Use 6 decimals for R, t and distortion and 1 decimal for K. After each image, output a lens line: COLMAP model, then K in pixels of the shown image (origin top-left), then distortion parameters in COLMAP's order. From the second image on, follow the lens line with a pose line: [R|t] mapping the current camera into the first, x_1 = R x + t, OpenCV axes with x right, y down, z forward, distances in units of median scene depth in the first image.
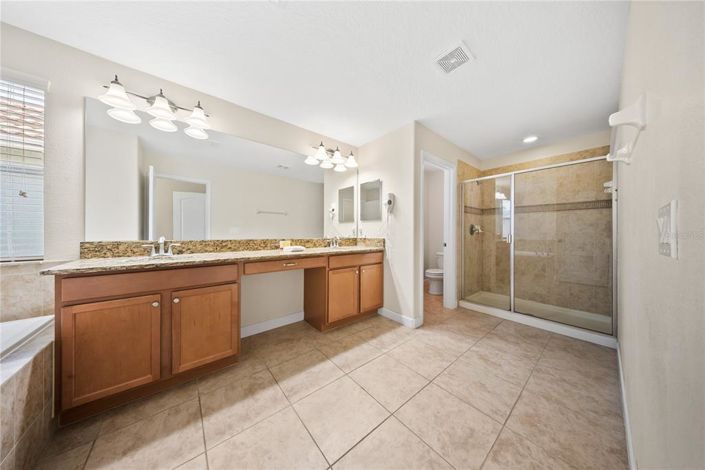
lens RADIAL K [[207.8, 0, 350.1], [0, 207.8, 232.0], [0, 0, 1]] dist [0.004860, -0.000549]
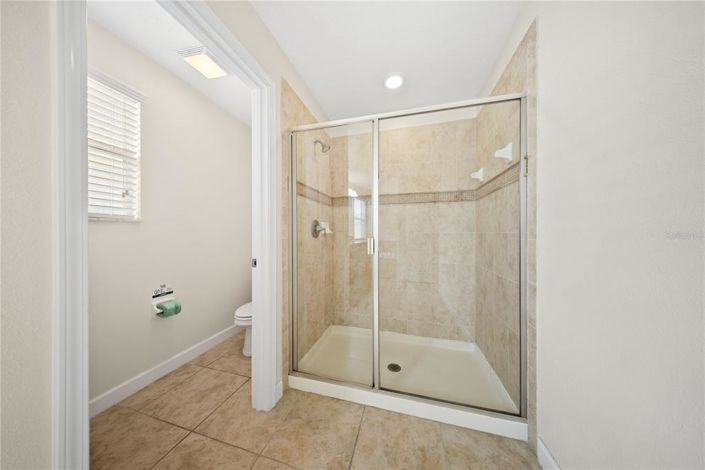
lens RADIAL K [[207.8, 0, 350.1], [0, 207.8, 233.6], [0, 0, 1]] dist [0.004860, -0.000549]
pose [[0.815285, -0.007160, 0.579016, 0.362728], [0.005965, 0.999974, 0.003965, 0.000073], [-0.579029, 0.000221, 0.815307, 0.522179]]
